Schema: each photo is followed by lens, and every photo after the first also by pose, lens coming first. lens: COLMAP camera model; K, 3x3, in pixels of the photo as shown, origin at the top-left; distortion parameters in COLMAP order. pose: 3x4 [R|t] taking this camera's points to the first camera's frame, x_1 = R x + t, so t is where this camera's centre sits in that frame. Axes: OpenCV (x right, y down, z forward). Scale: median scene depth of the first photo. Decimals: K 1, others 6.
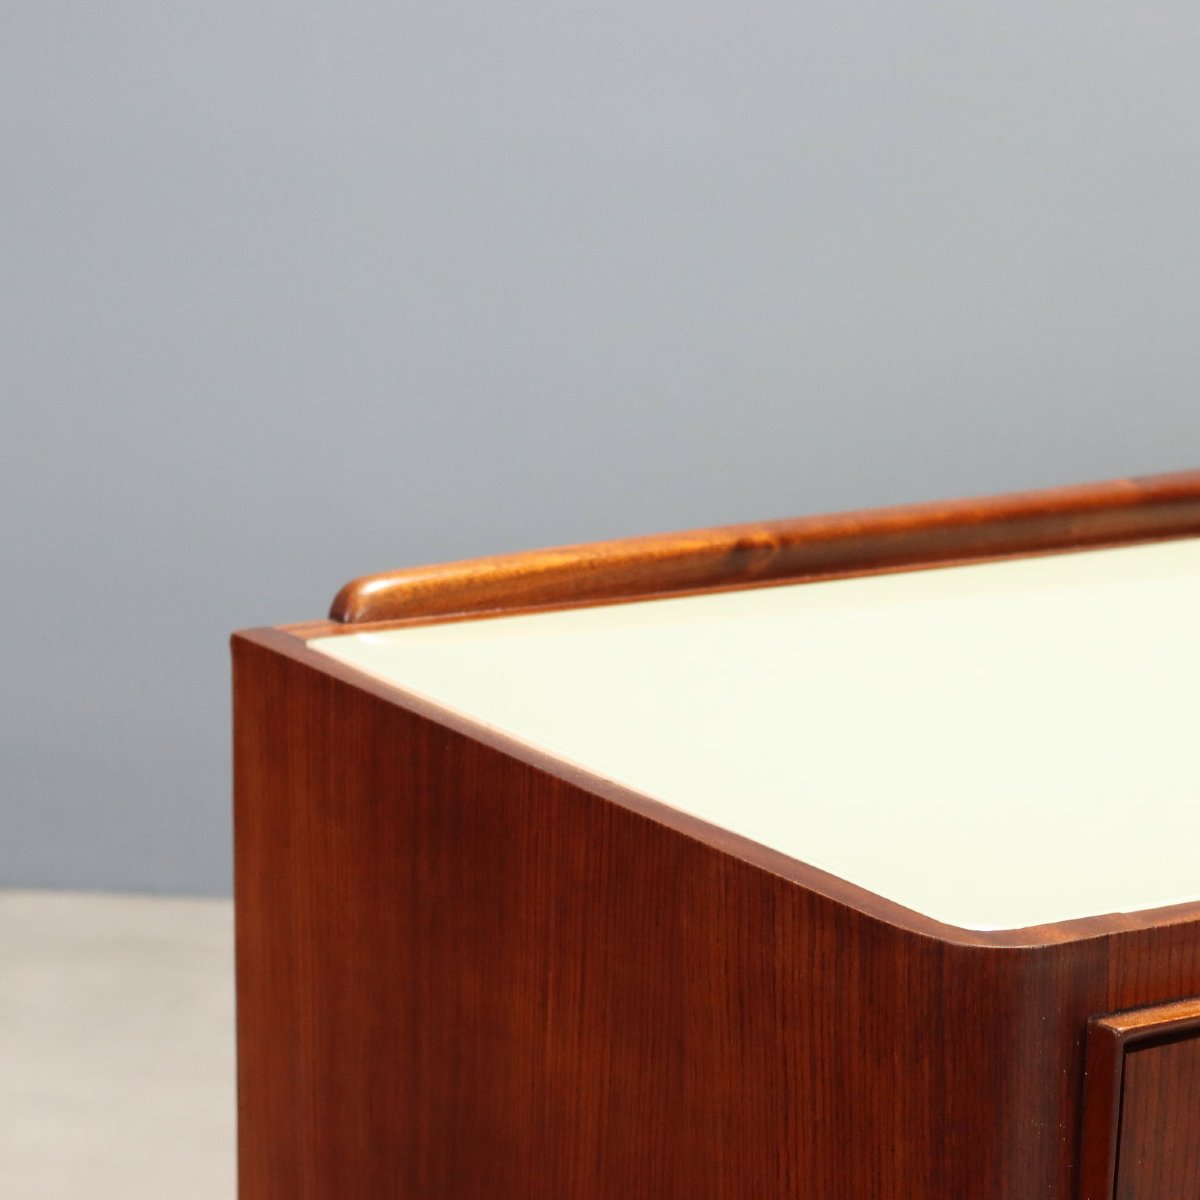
lens RADIAL K [[2637.8, 0, 600.0], [0, 2637.8, 600.0], [0, 0, 1]] dist [0.021088, 0.172334]
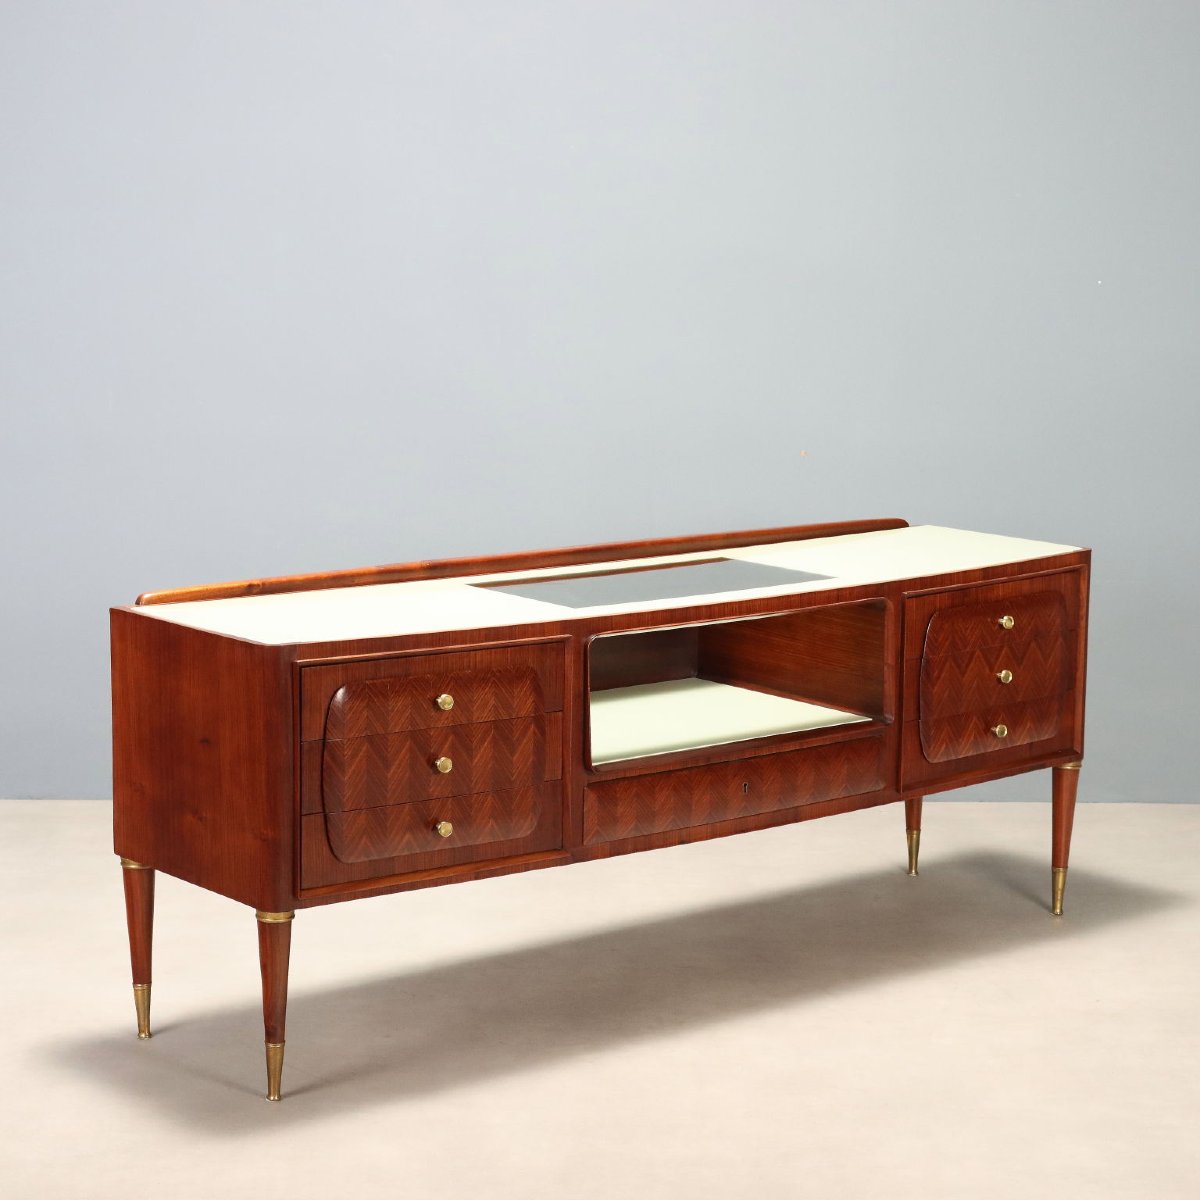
lens RADIAL K [[2637.8, 0, 600.0], [0, 2637.8, 600.0], [0, 0, 1]] dist [0.021088, 0.172334]
pose [[0.994545, -0.018901, 0.102585, 0.162901], [0.025157, 0.997879, -0.060040, 0.233566], [-0.101232, 0.062293, 0.992911, -2.684306]]
